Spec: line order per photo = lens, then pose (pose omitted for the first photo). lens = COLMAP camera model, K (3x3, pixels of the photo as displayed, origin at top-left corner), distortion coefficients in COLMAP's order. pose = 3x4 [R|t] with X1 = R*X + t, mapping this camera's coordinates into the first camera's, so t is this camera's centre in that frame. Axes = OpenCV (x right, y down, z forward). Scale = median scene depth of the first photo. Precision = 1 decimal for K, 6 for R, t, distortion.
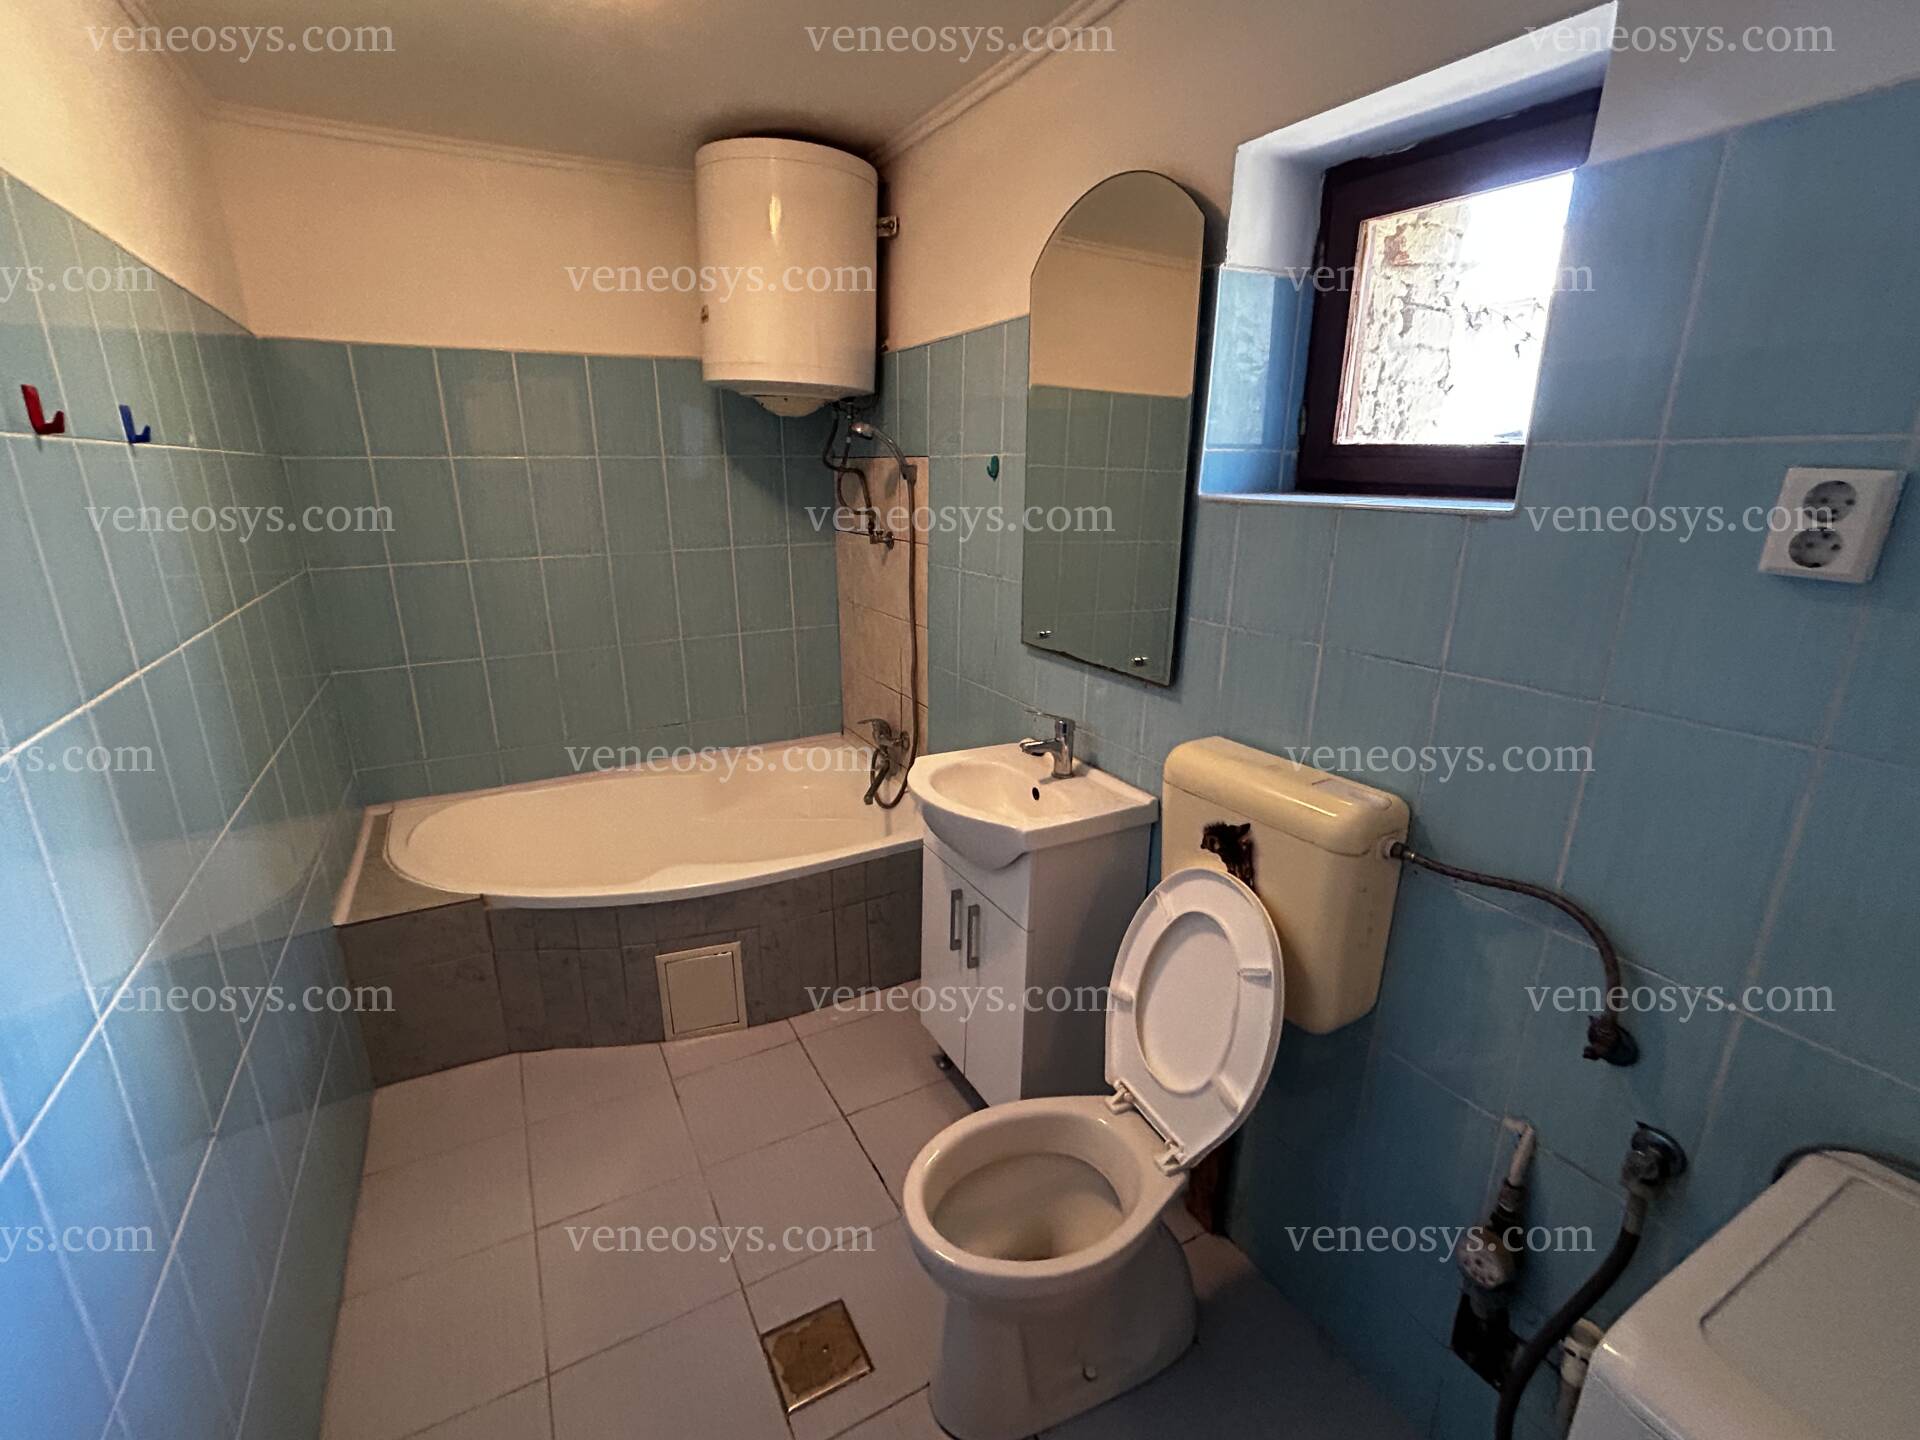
lens RADIAL K [[865.9, 0, 951.9], [0, 865.9, 723.2], [0, 0, 1]] dist [-0.003545, 0.001992]
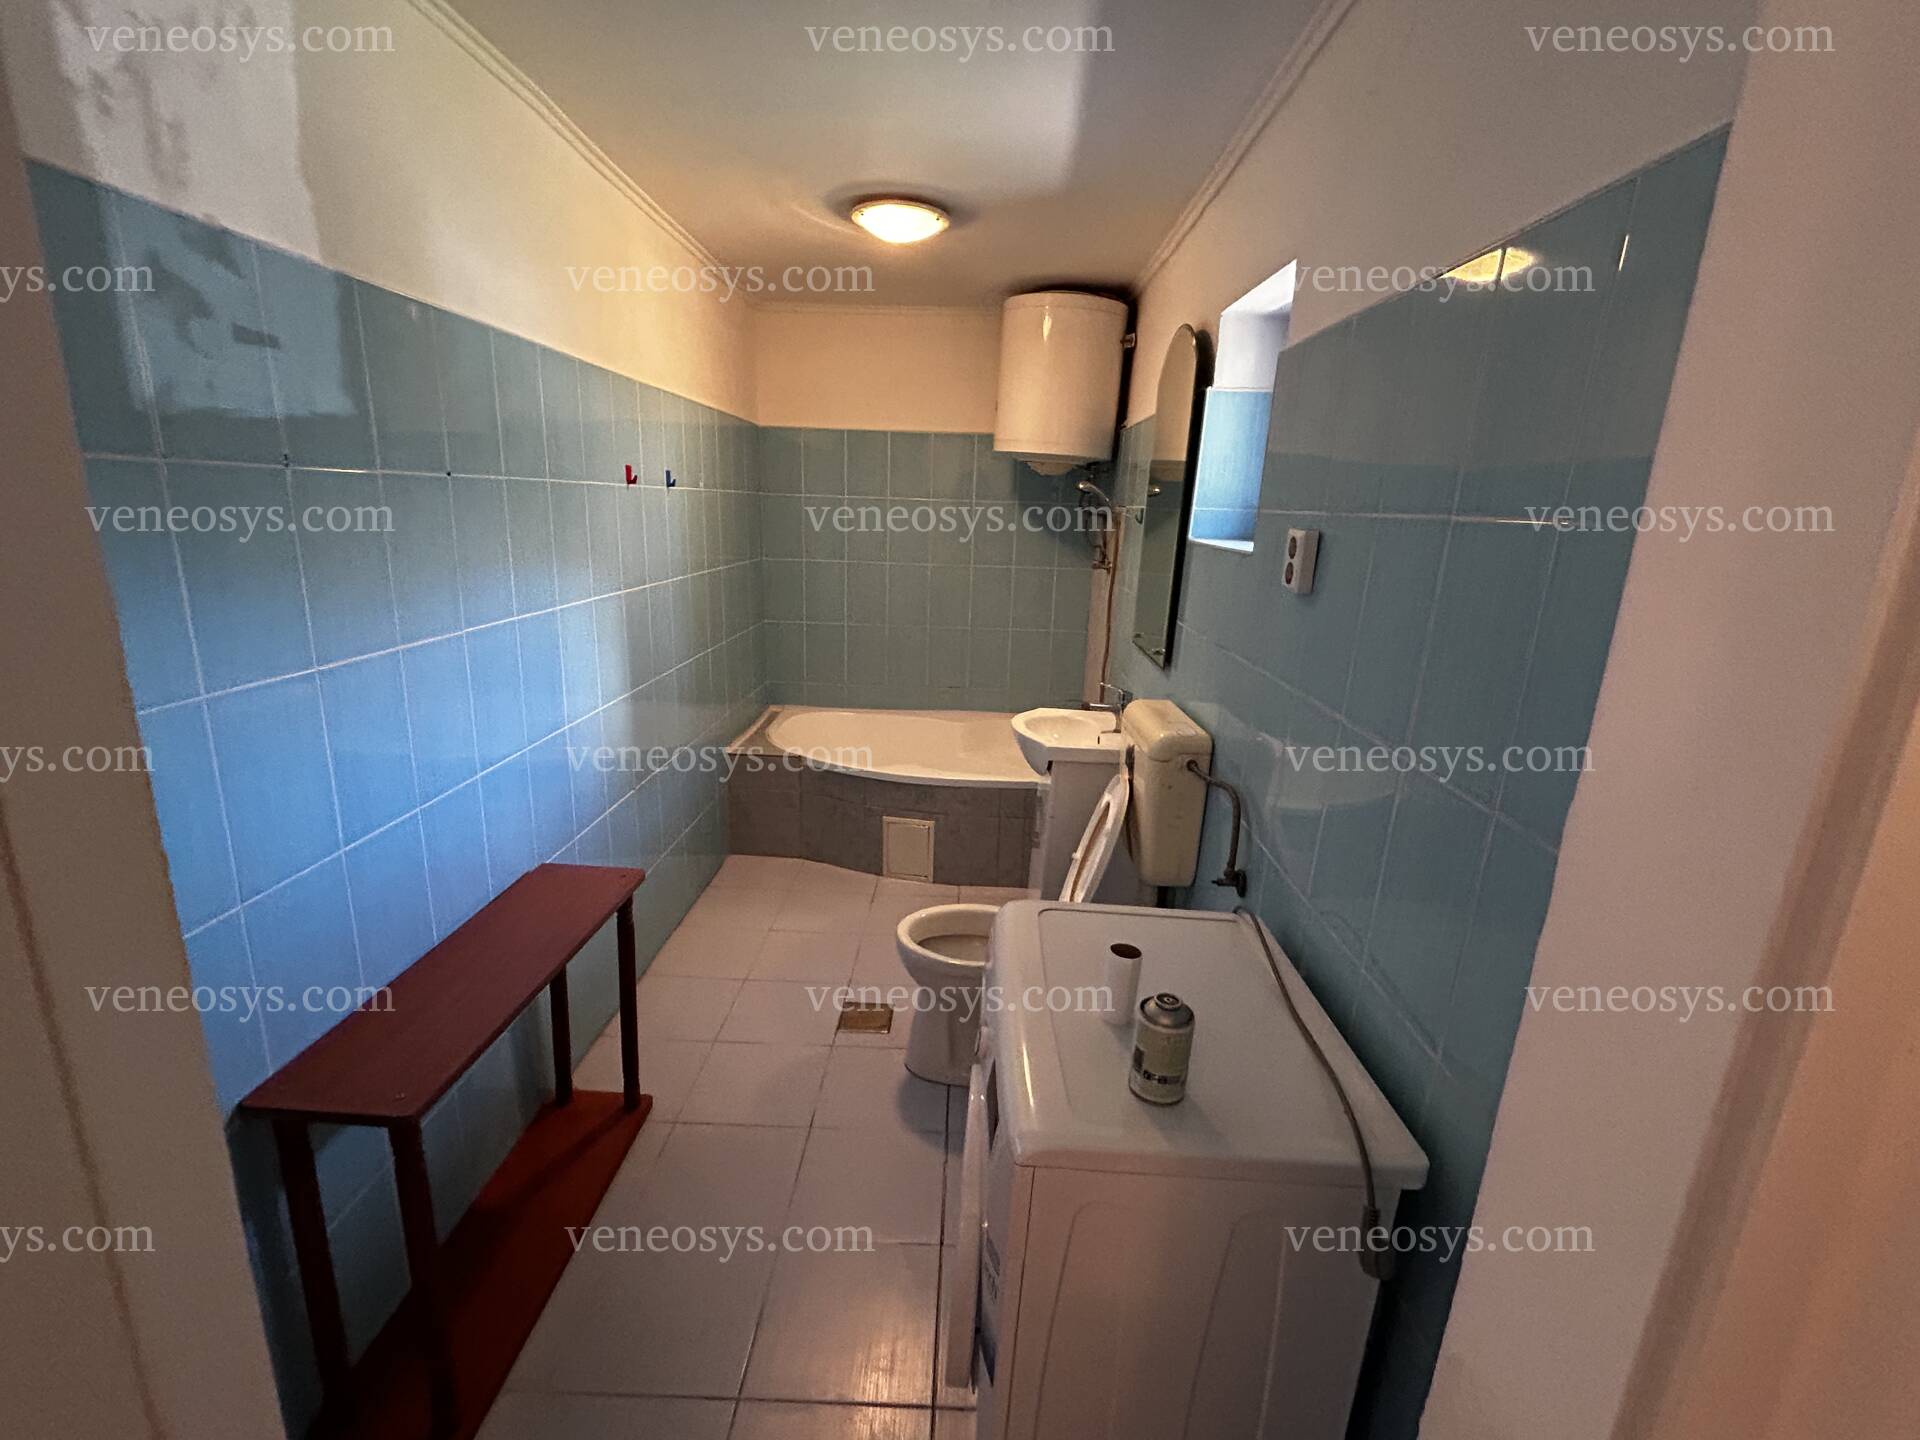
lens RADIAL K [[865.9, 0, 957.4], [0, 865.9, 727.8], [0, 0, 1]] dist [-0.003545, 0.001992]
pose [[0.867084, 0.158959, -0.472120, 0.476238], [-0.180057, 0.983656, 0.000500, 0.086105], [0.464483, 0.084575, 0.881534, -0.319281]]
